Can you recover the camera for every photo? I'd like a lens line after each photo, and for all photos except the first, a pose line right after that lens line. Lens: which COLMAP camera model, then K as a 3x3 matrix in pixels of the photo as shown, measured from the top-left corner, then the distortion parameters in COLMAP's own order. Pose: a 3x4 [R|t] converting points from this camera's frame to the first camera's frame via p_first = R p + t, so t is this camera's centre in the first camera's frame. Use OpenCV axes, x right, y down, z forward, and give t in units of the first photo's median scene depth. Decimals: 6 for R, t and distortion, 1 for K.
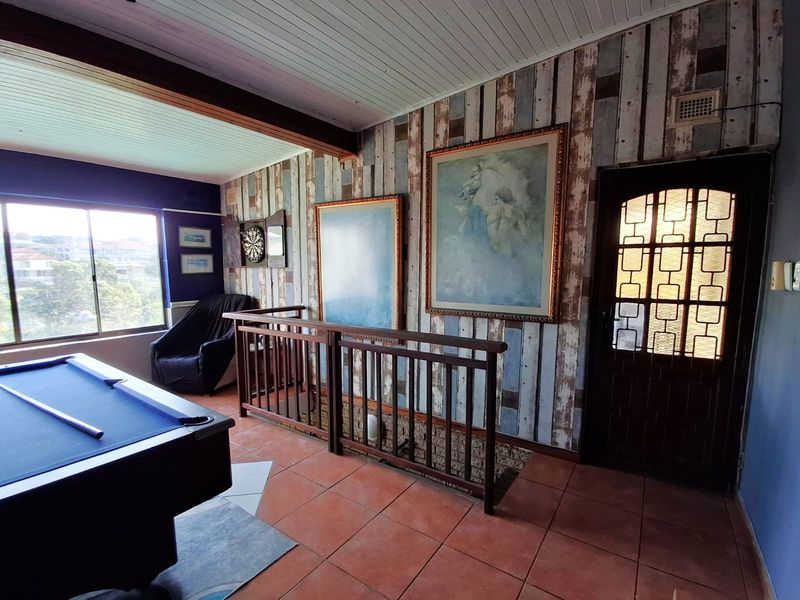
lens RADIAL K [[368.7, 0, 401.5], [0, 368.7, 312.2], [0, 0, 1]] dist [0.002376, -0.015187]
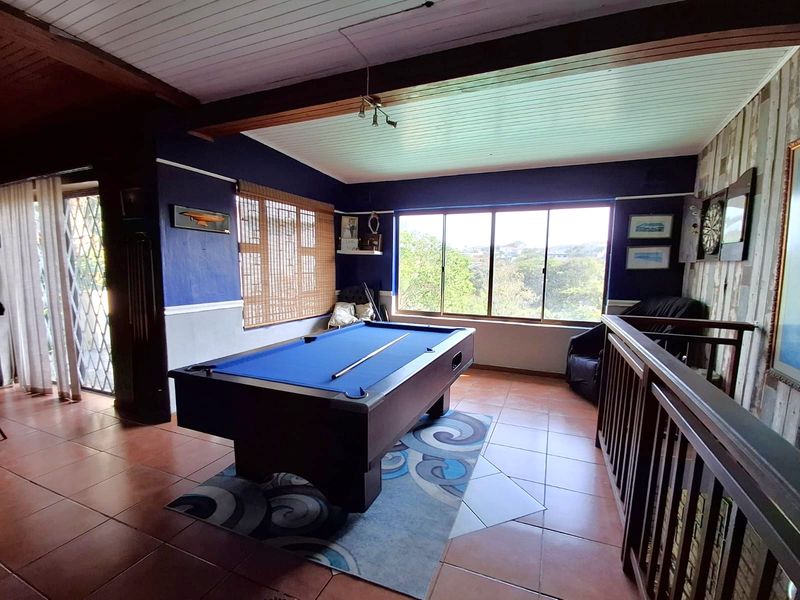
lens RADIAL K [[368.7, 0, 401.5], [0, 368.7, 312.2], [0, 0, 1]] dist [0.002376, -0.015187]
pose [[0.220589, 0.126009, -0.967193, 0.162164], [-0.130718, 0.986493, 0.098710, -0.020037], [0.966568, 0.104656, 0.234081, 0.294872]]
